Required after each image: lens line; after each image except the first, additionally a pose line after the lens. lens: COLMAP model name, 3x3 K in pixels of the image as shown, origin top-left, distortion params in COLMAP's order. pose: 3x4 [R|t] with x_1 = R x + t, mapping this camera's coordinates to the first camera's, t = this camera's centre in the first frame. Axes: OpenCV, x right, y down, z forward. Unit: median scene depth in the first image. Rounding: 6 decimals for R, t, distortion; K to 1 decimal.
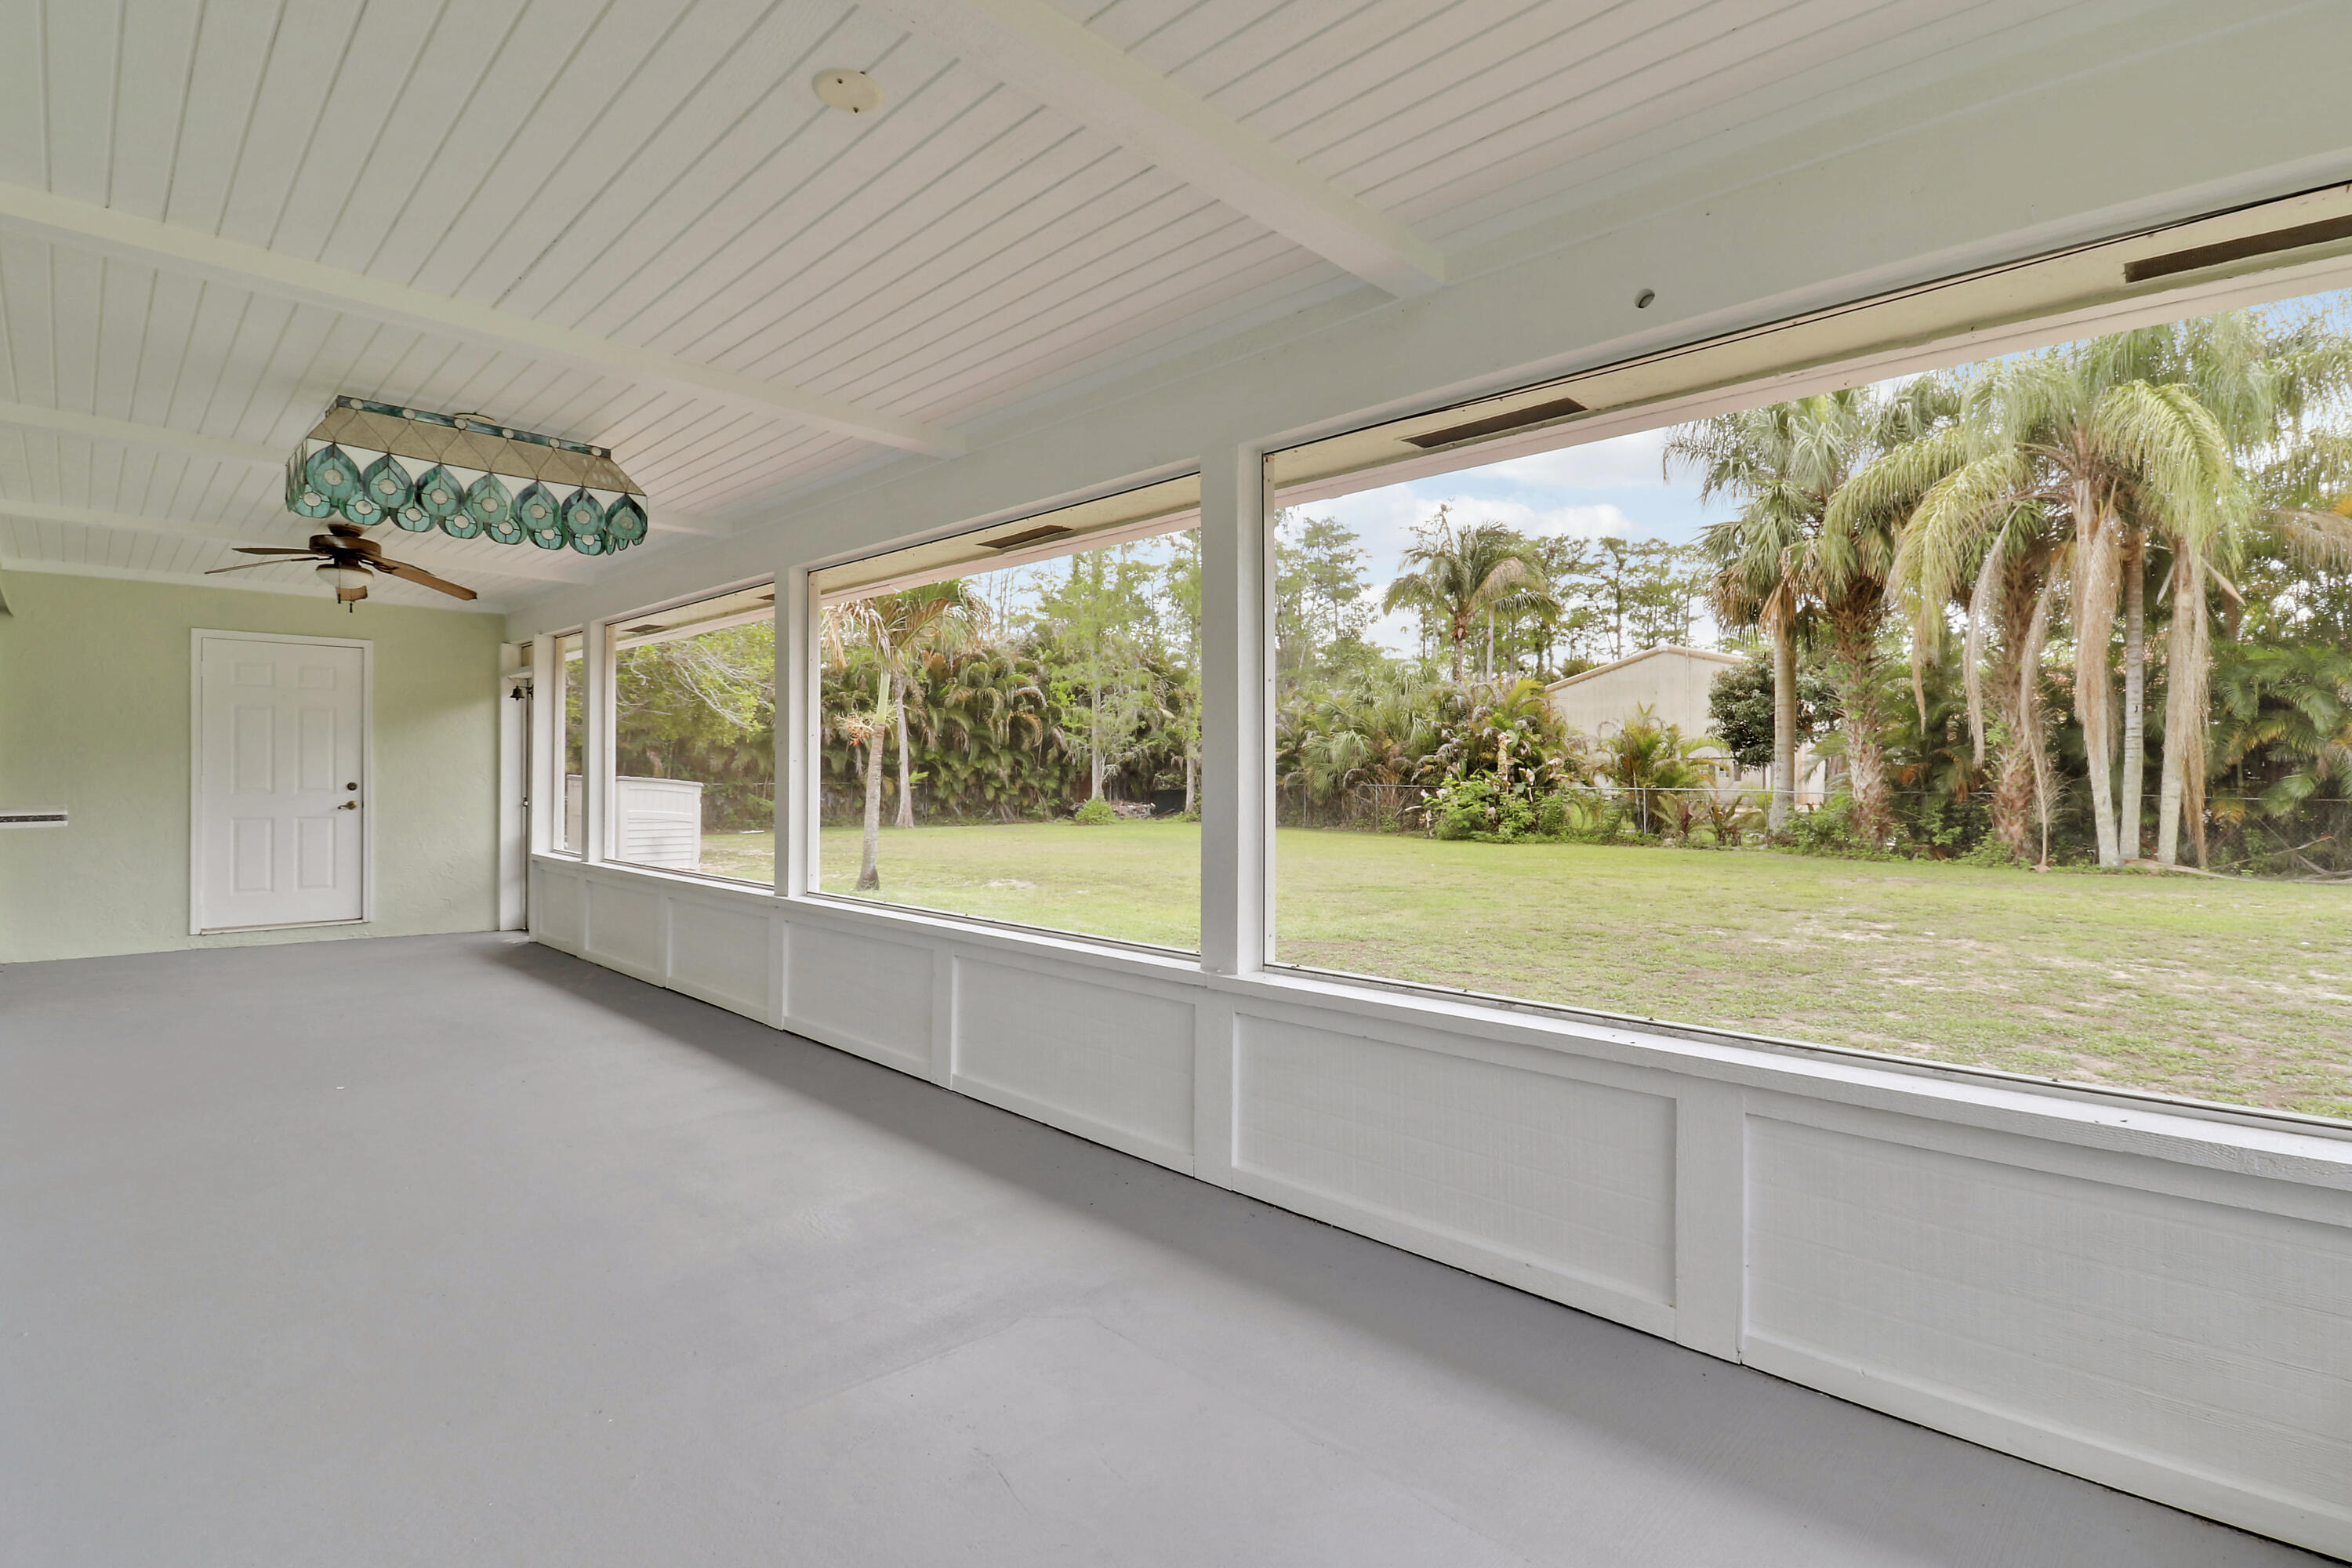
lens RADIAL K [[1107.5, 0, 1165.1], [0, 1107.5, 763.7], [0, 0, 1]] dist [-0.010521, -0.001698]
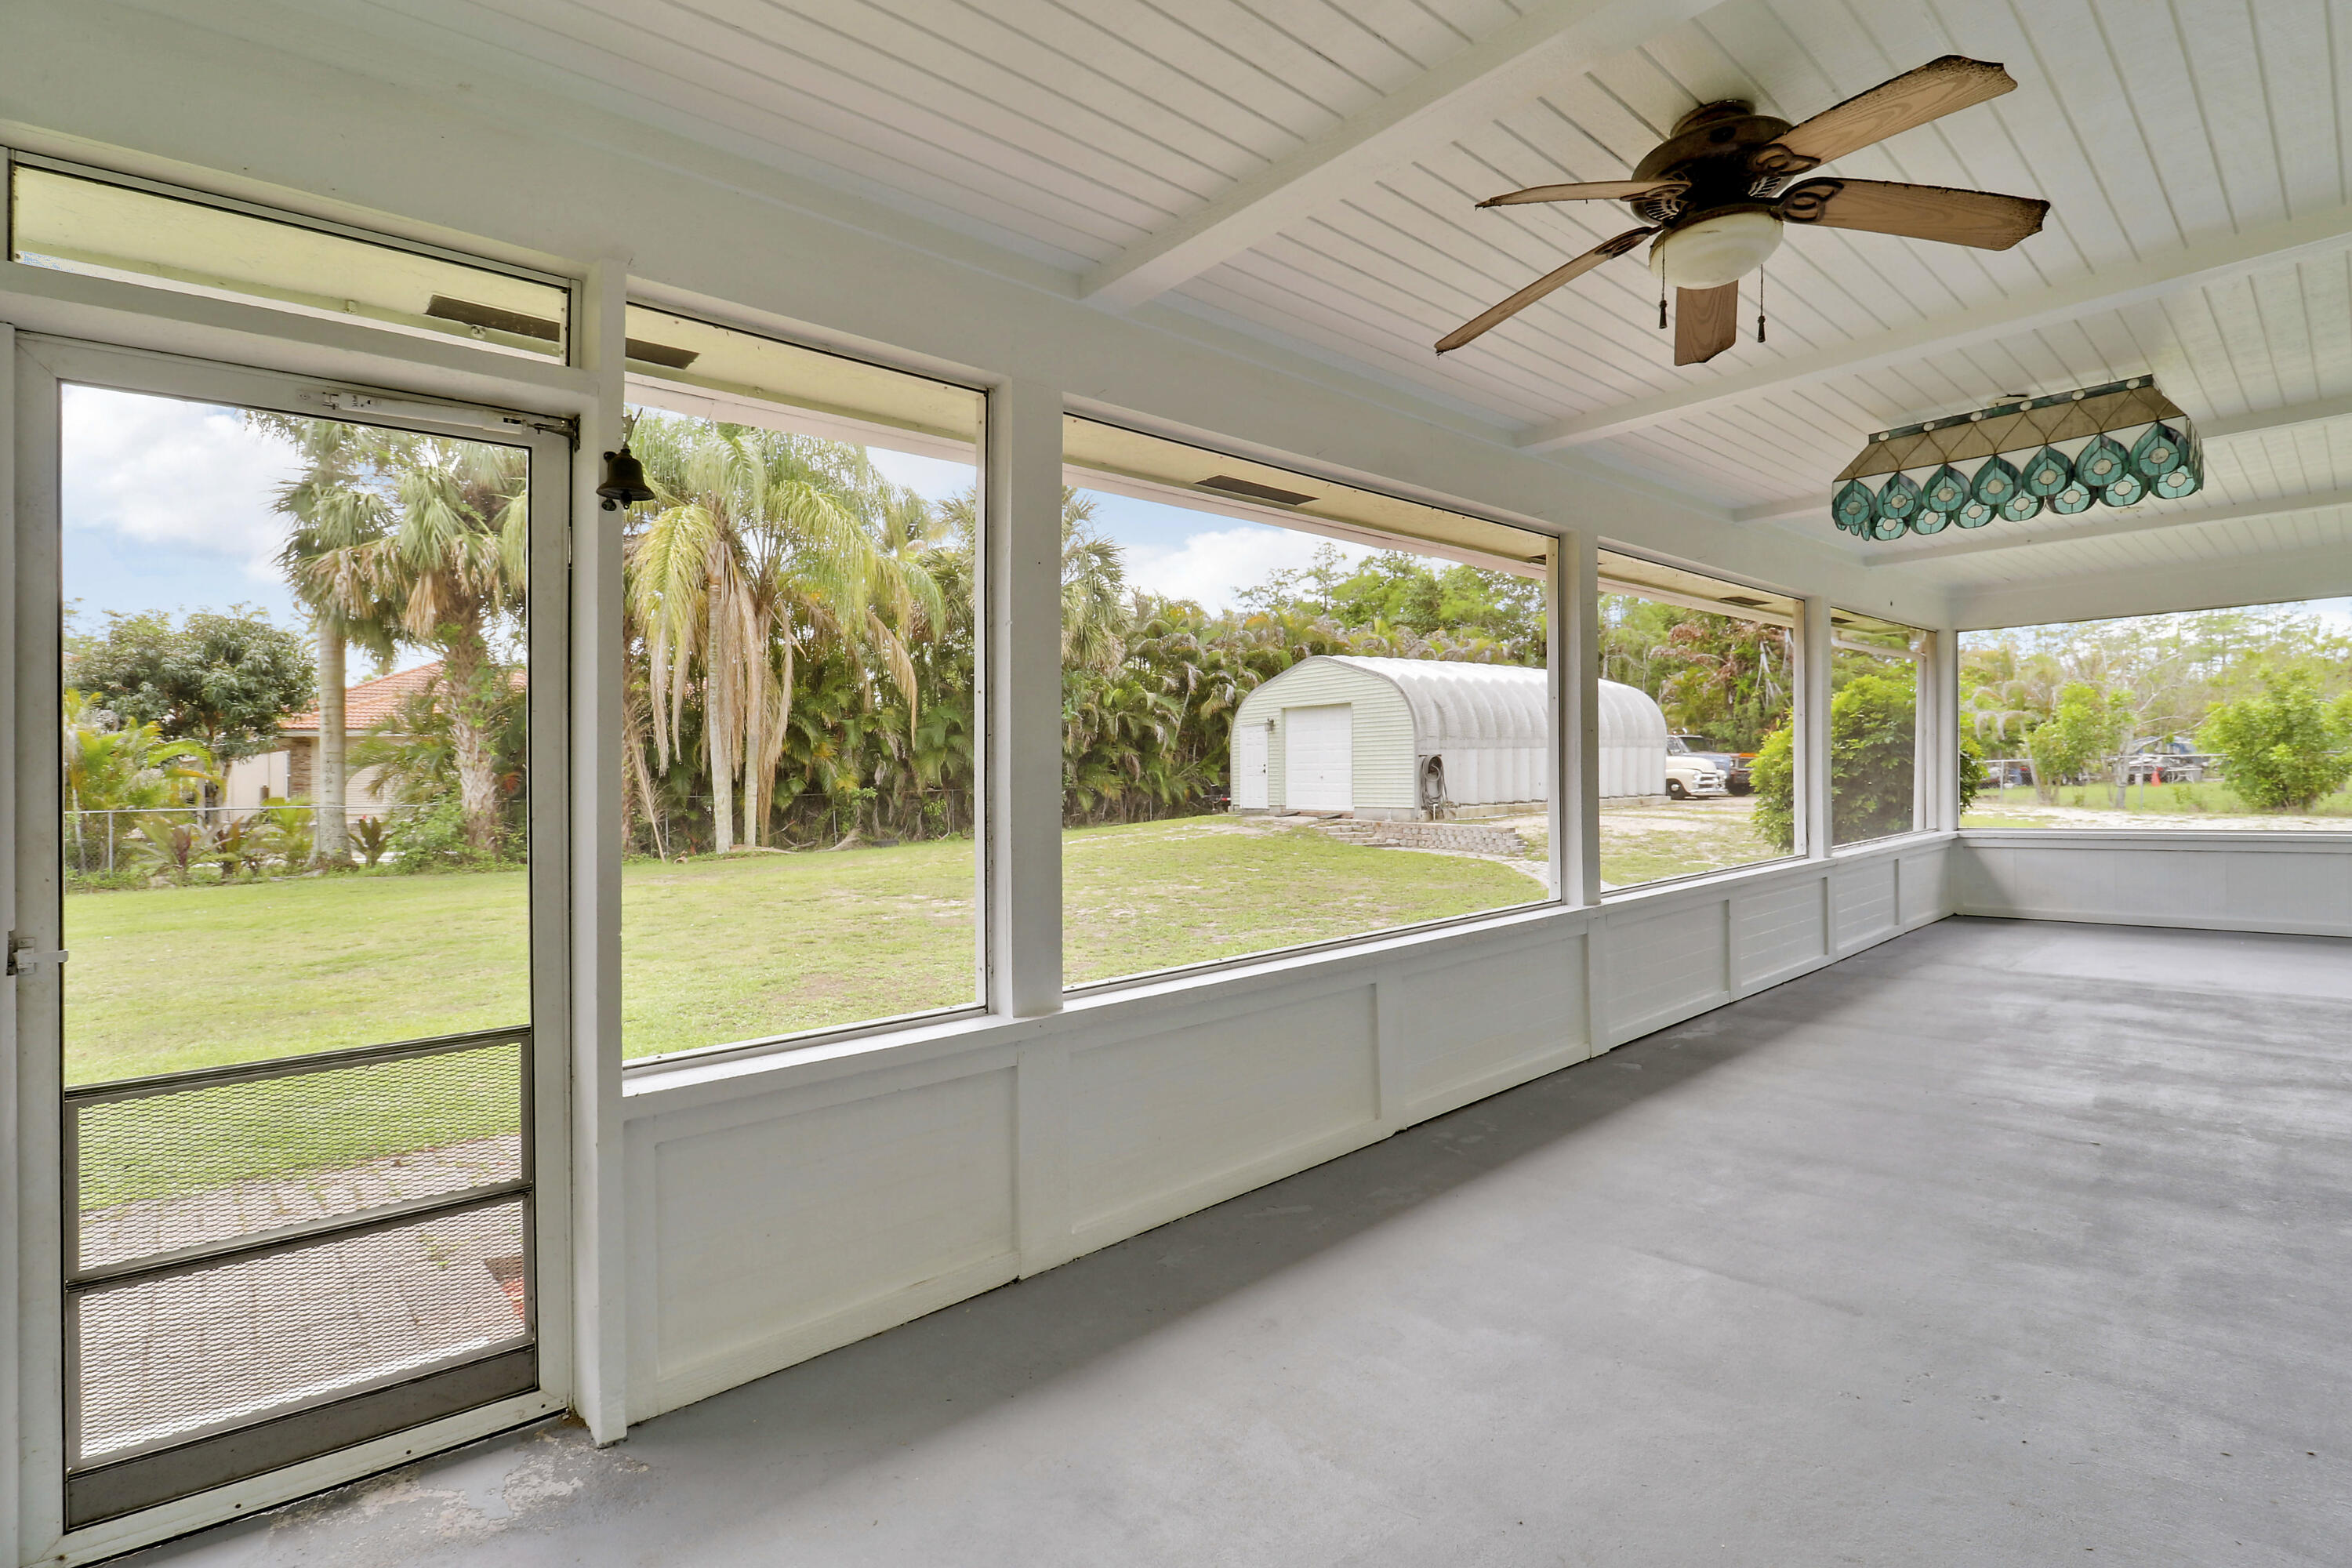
lens RADIAL K [[1107.5, 0, 1165.1], [0, 1107.5, 763.7], [0, 0, 1]] dist [-0.010521, -0.001698]
pose [[0.065390, 0.007273, 0.997833, -0.737309], [0.007072, 0.999945, -0.007752, 0.007189], [-0.997835, 0.007564, 0.065335, 0.803823]]
